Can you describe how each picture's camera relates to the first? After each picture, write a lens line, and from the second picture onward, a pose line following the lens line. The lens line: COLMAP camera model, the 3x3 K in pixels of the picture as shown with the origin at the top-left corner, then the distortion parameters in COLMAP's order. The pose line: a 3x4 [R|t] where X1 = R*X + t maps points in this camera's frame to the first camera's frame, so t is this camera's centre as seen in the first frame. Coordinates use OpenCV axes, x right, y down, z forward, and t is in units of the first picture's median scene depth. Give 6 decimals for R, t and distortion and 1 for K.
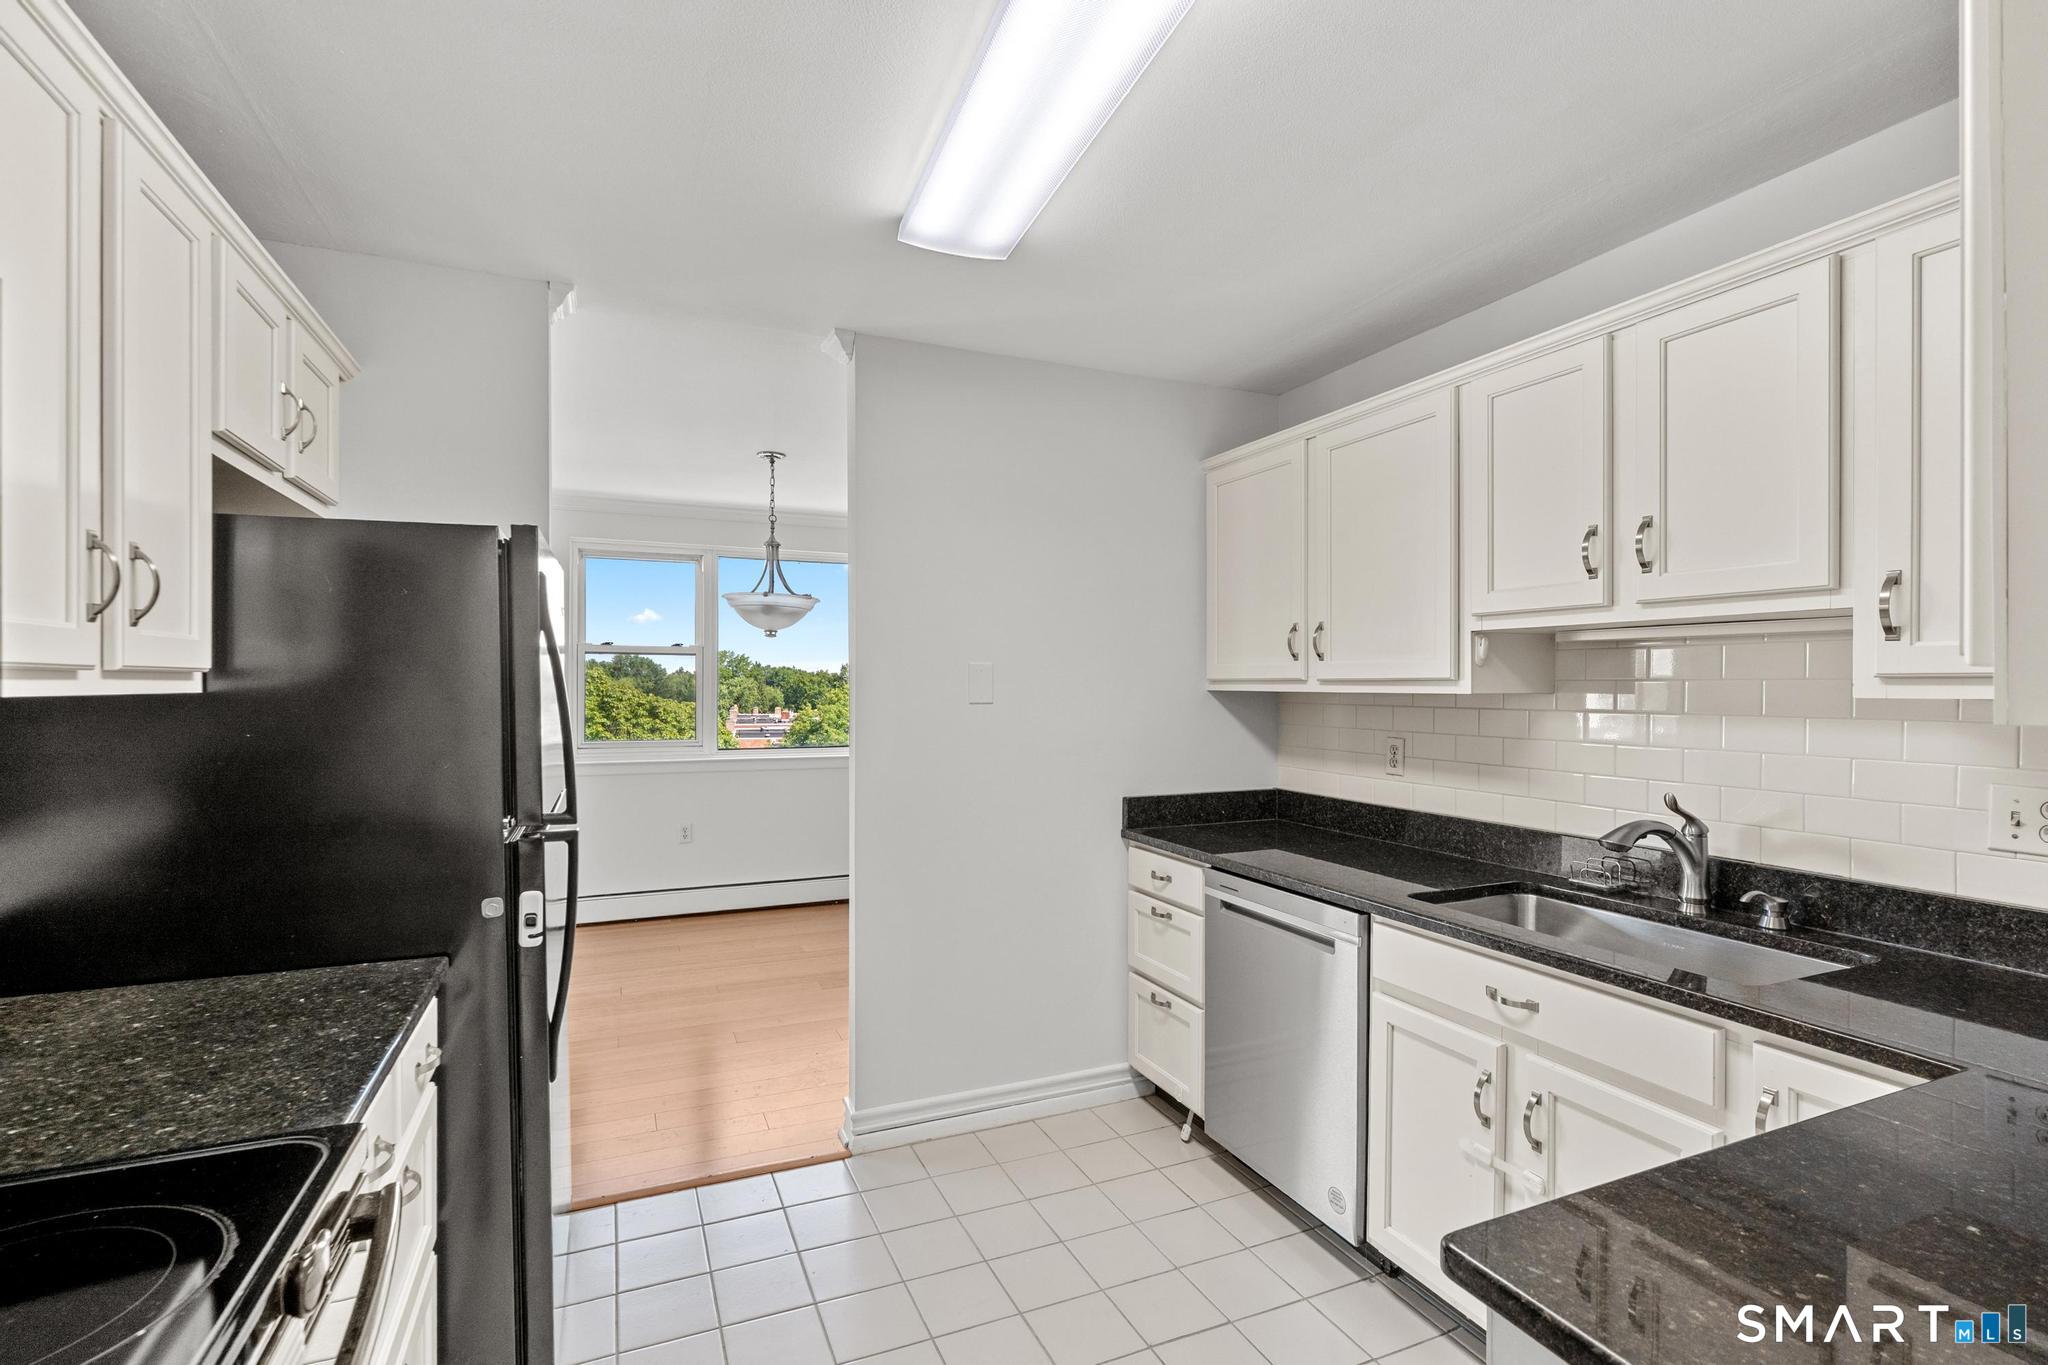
lens RADIAL K [[943.5, 0, 1024.1], [0, 943.5, 701.0], [0, 0, 1]] dist [0.000677, 0.000567]
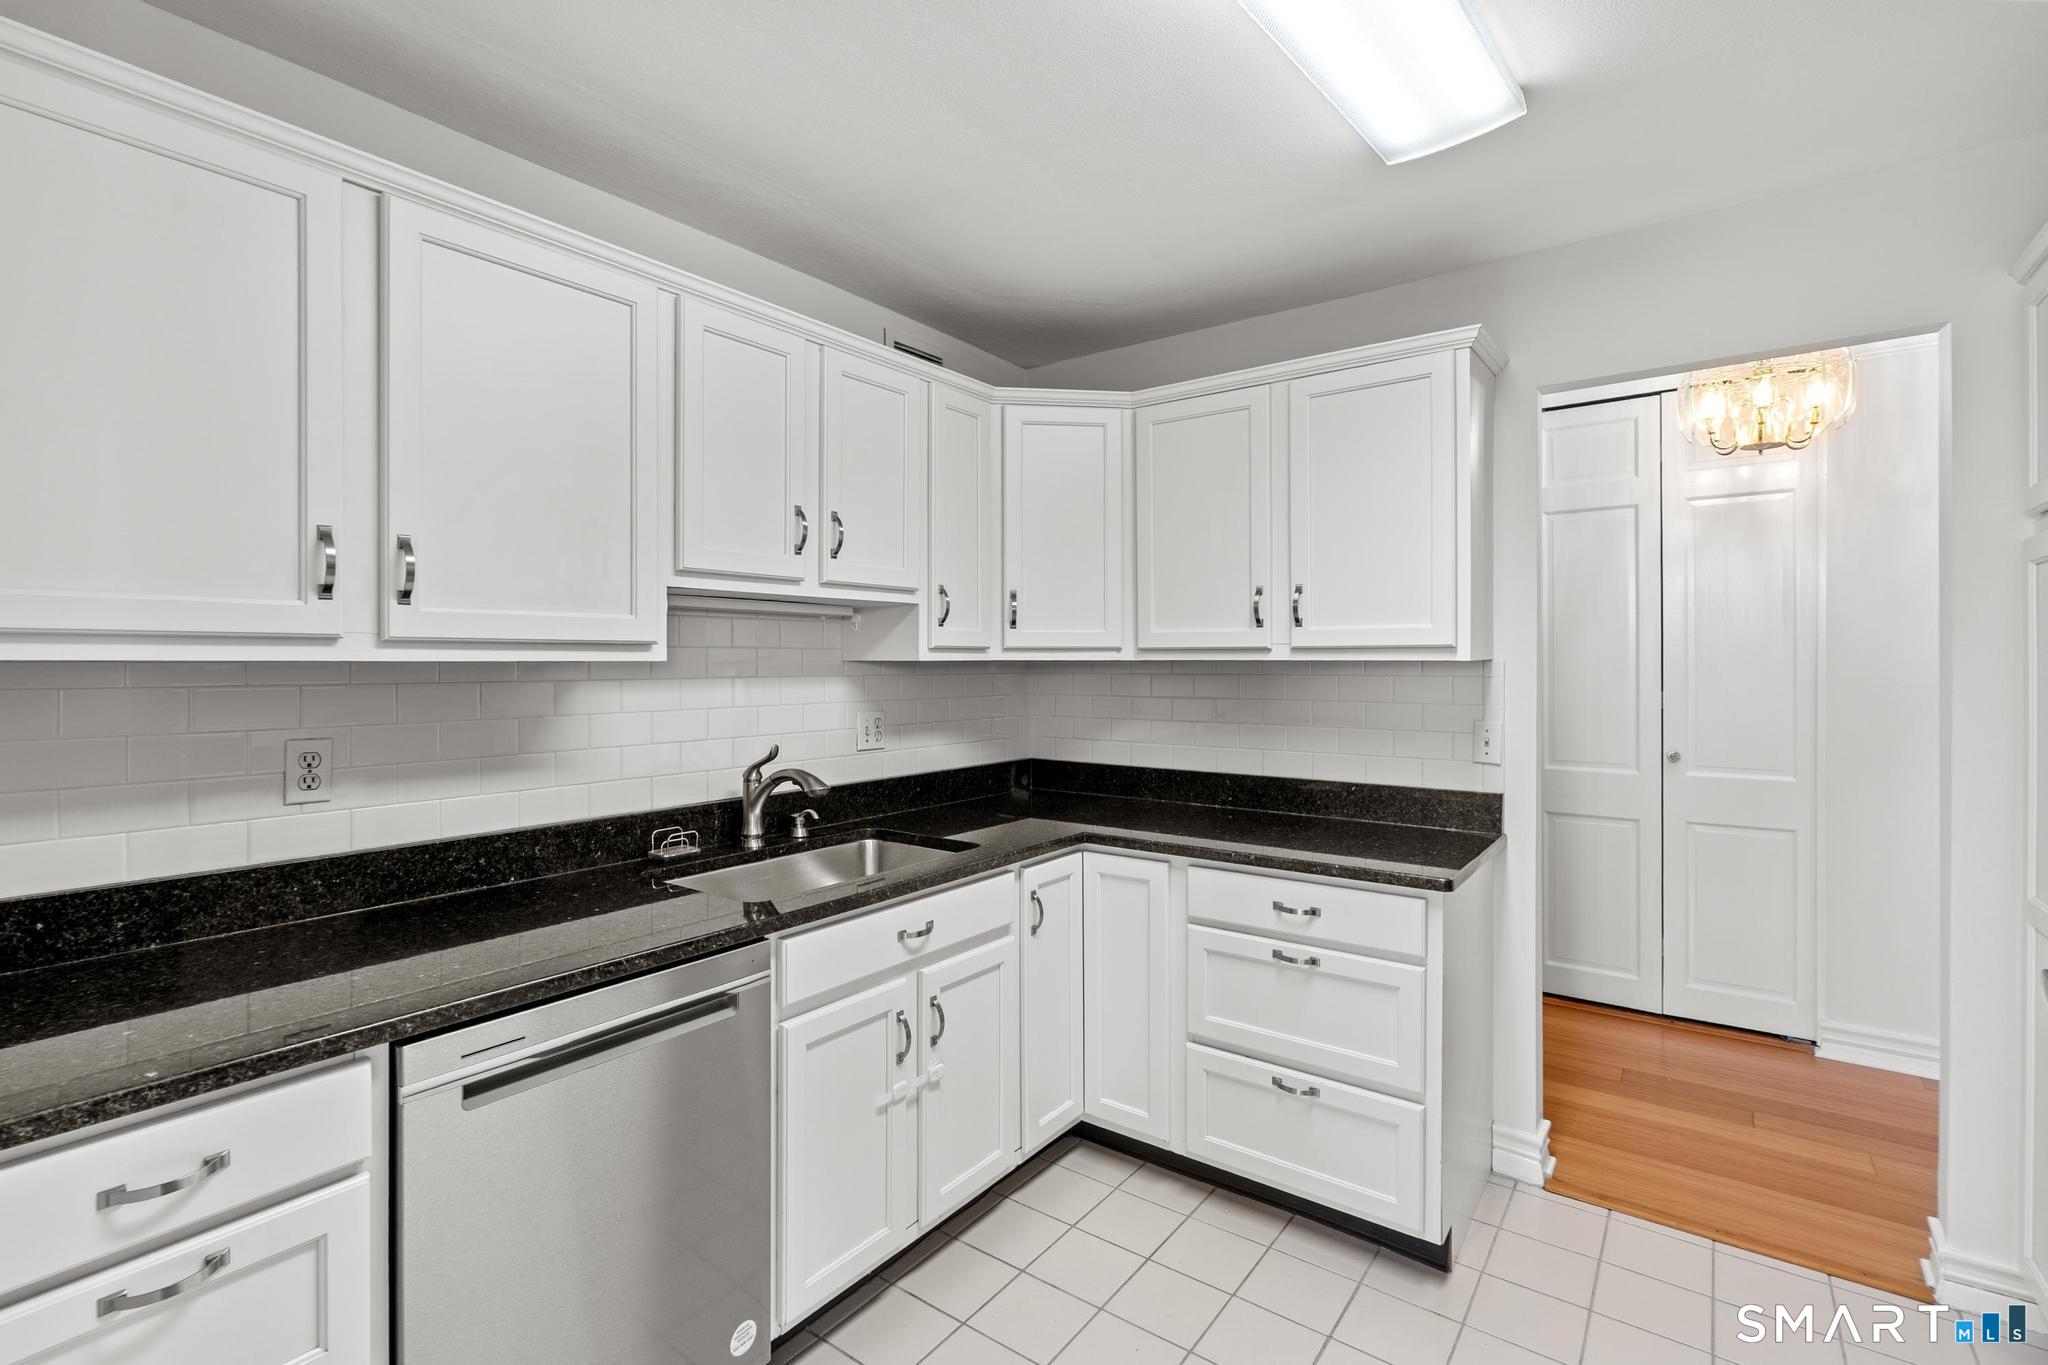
lens RADIAL K [[946.5, 0, 982.7], [0, 946.5, 658.5], [0, 0, 1]] dist [0.000523, 0.000053]
pose [[-0.472279, -0.000395, 0.881449, -0.490849], [0.013621, 0.999877, 0.007747, -0.015481], [-0.881344, 0.015665, -0.472215, 1.380265]]
